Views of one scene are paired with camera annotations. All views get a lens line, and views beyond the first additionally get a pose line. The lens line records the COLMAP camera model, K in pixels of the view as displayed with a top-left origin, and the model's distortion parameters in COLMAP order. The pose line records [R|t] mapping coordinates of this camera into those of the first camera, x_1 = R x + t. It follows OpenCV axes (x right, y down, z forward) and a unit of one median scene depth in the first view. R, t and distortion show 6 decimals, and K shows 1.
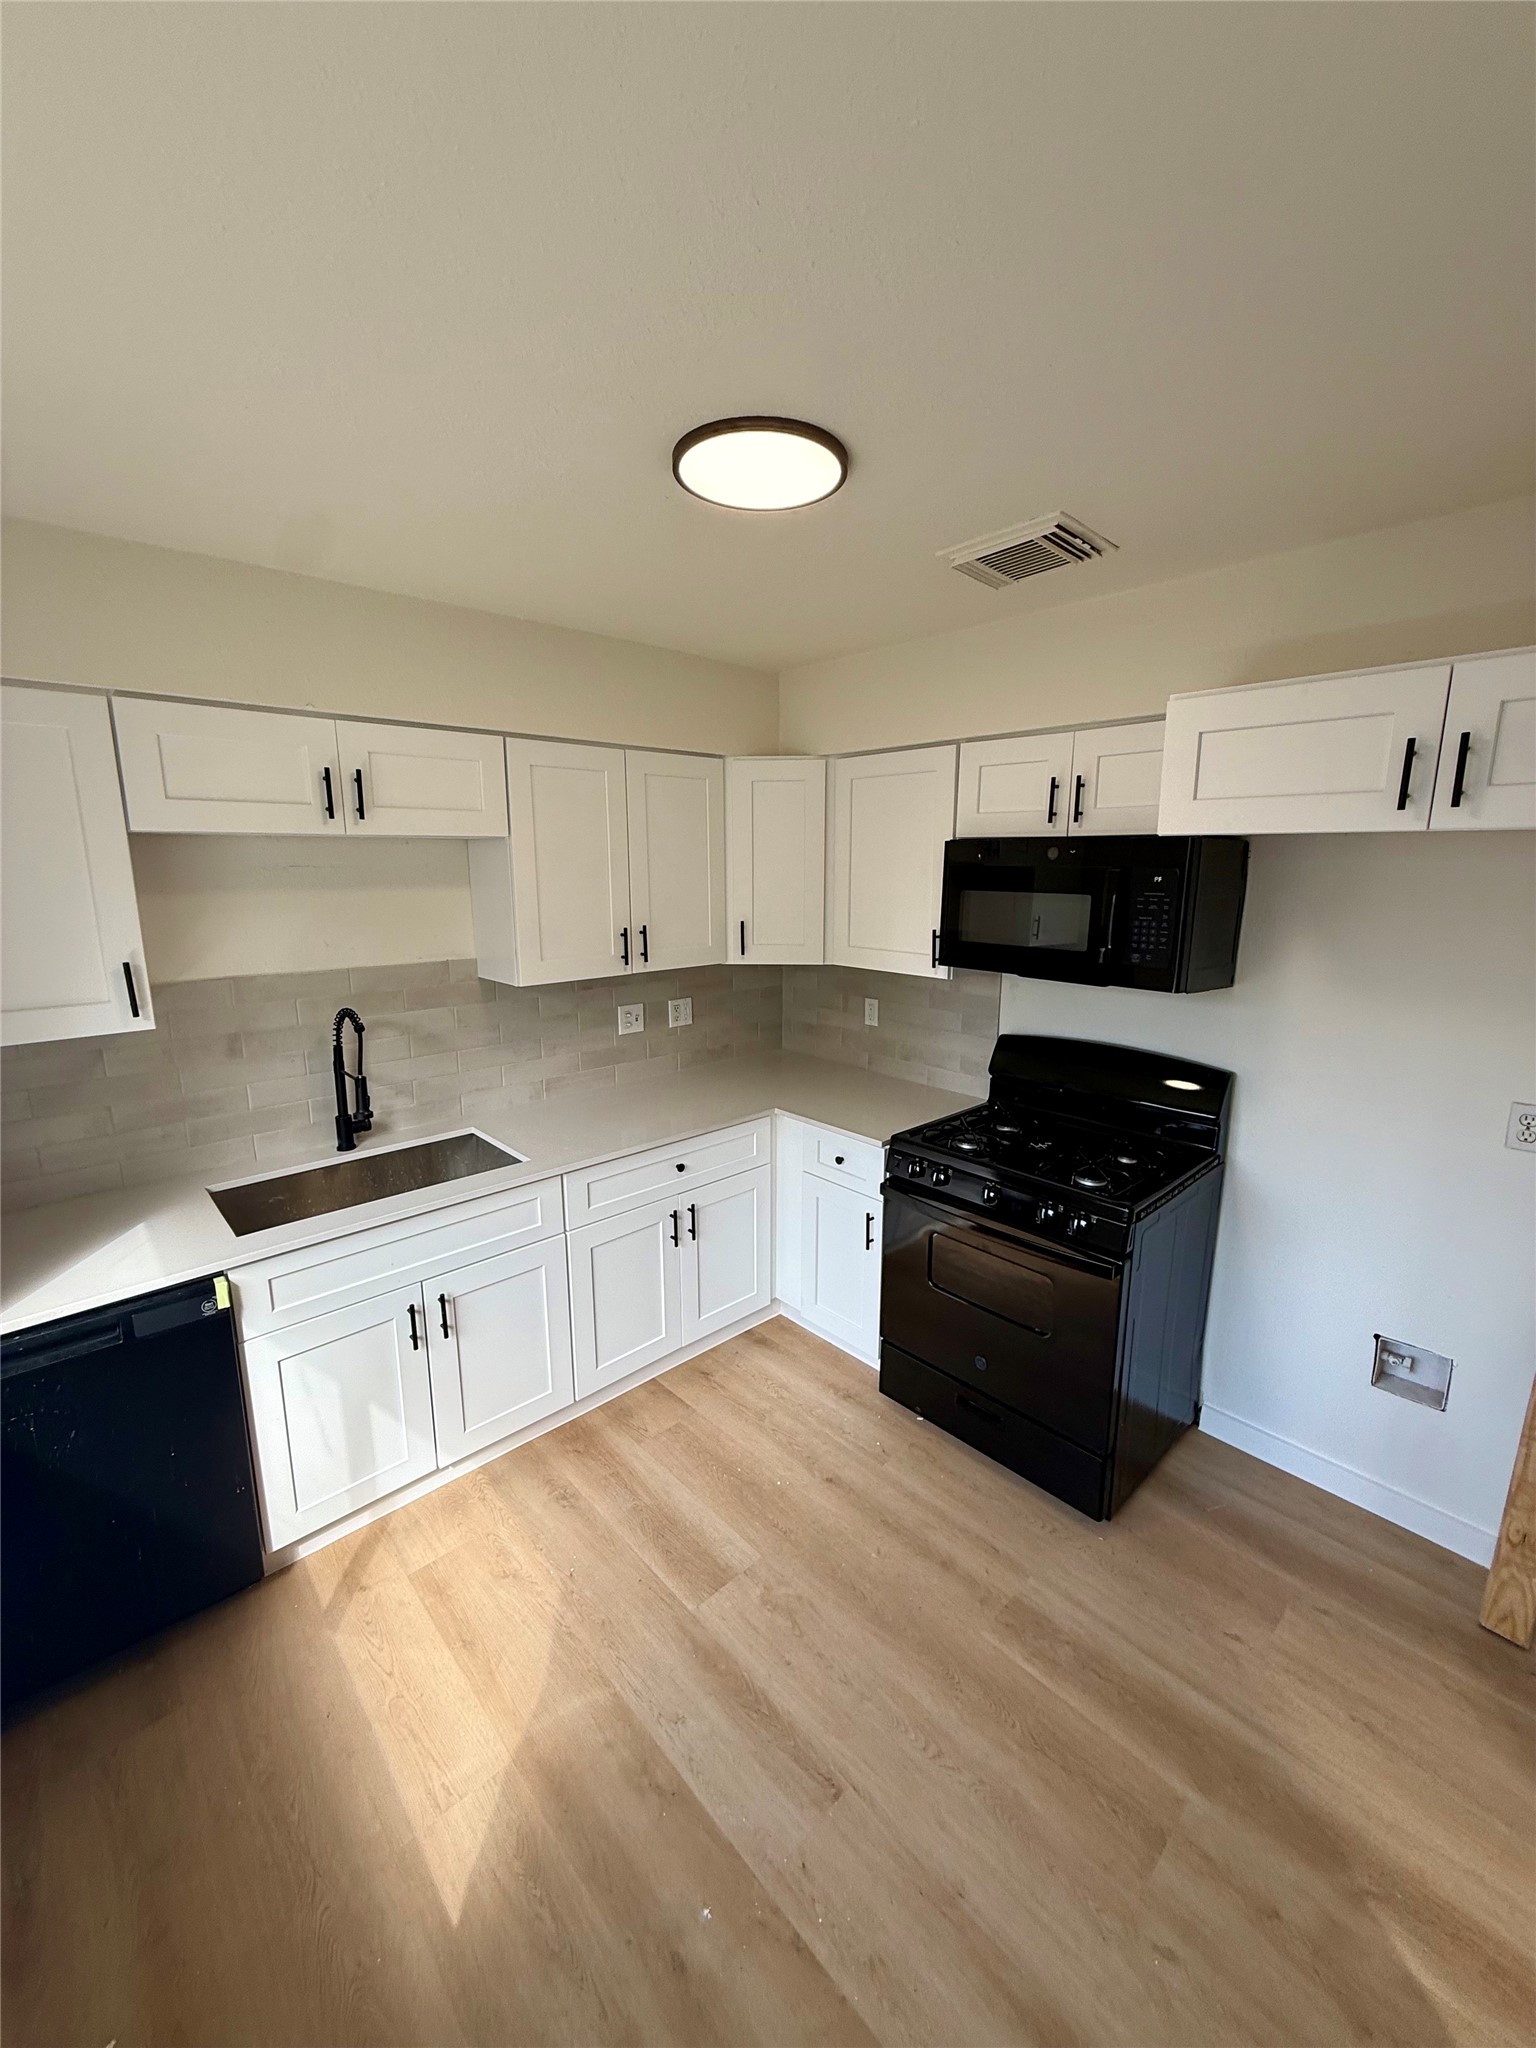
lens RADIAL K [[817.1, 0, 767.9], [0, 817.1, 1021.7], [0, 0, 1]] dist [-0.003686, 0.000847]
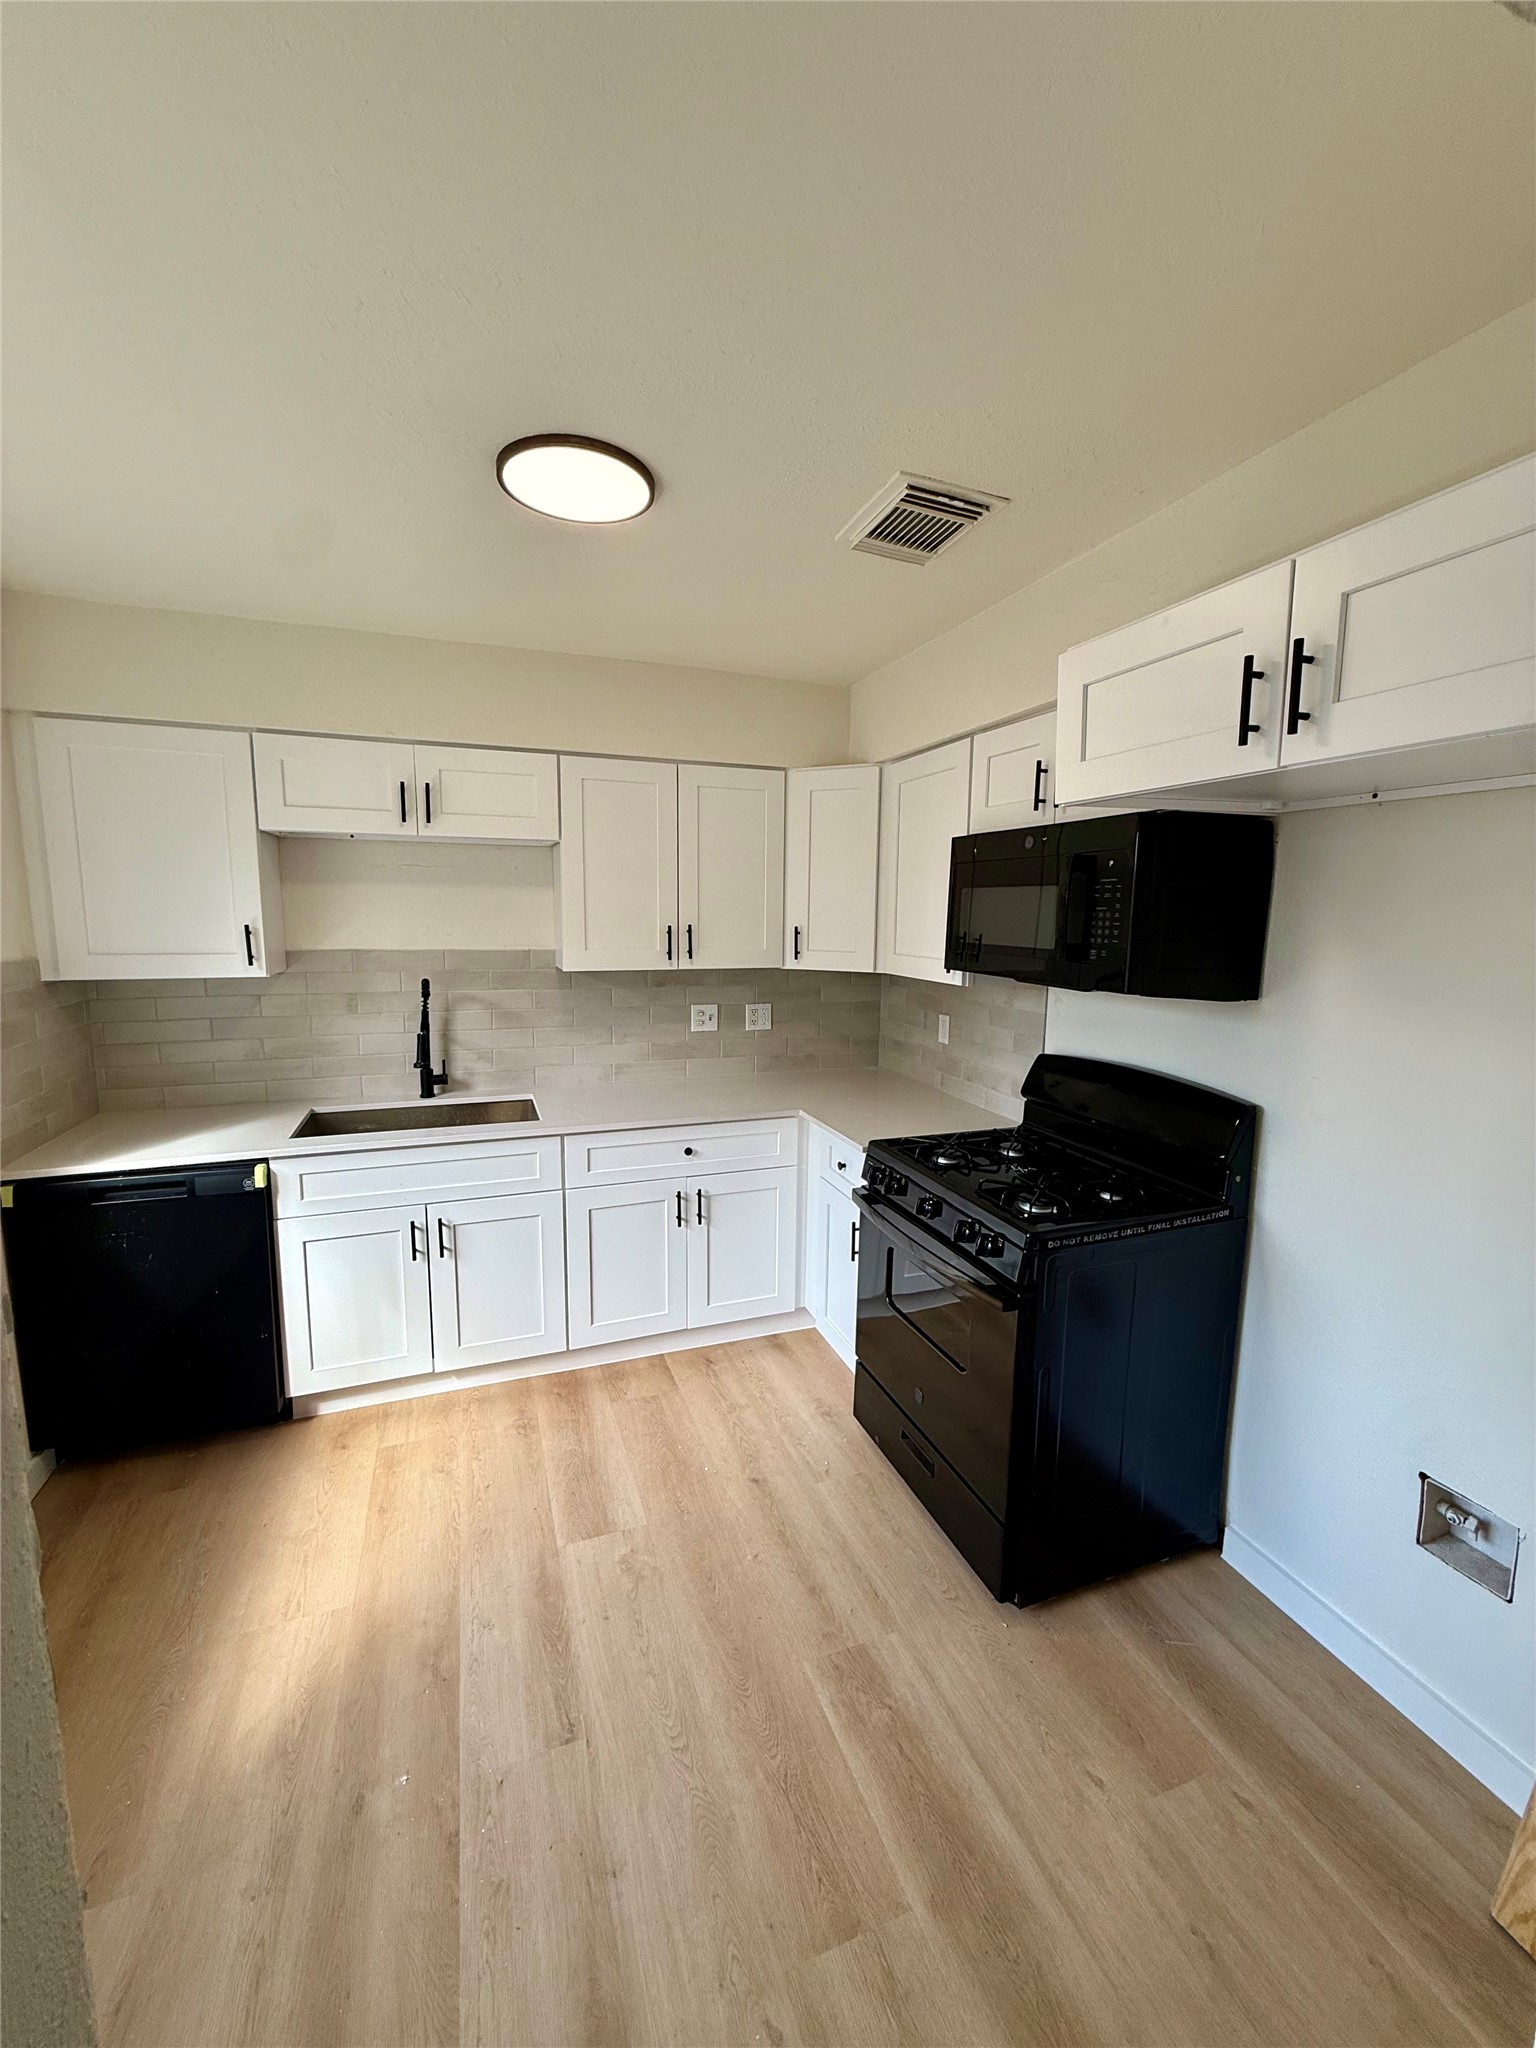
lens RADIAL K [[817.1, 0, 768.7], [0, 817.1, 1022.1], [0, 0, 1]] dist [-0.003686, 0.000847]
pose [[0.923031, 0.063852, -0.379391, 0.474795], [-0.087188, 0.995192, -0.044630, 0.064364], [0.374717, 0.074273, 0.924160, 0.069272]]
